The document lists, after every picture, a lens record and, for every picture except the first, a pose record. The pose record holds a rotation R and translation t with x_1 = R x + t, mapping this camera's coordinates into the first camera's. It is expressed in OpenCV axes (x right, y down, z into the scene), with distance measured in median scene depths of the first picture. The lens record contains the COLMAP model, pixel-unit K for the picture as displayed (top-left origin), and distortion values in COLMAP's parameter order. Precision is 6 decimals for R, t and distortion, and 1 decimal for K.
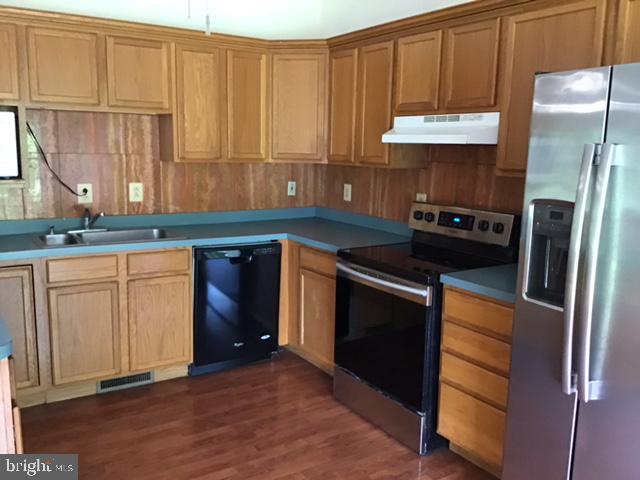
lens RADIAL K [[578.6, 0, 320.0], [0, 578.6, 240.0], [0, 0, 1]] dist [0.010792, -0.003595]
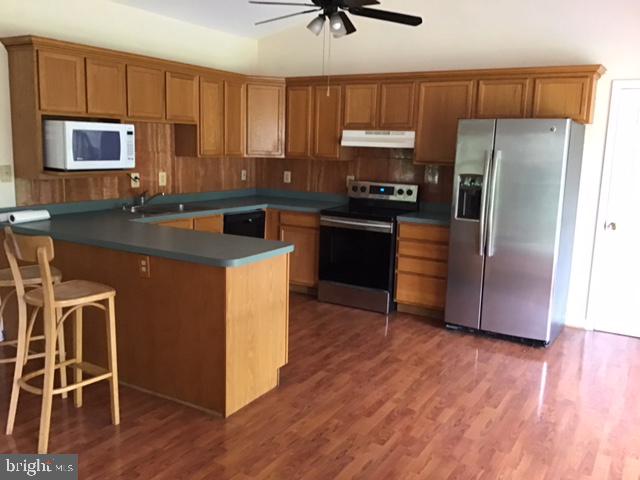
lens RADIAL K [[578.6, 0, 320.0], [0, 578.6, 240.0], [0, 0, 1]] dist [0.010792, -0.003595]
pose [[0.891056, -0.068013, 0.448769, -0.707285], [0.060964, 0.997684, 0.030157, 0.051975], [-0.449780, 0.000487, 0.893139, -0.477796]]
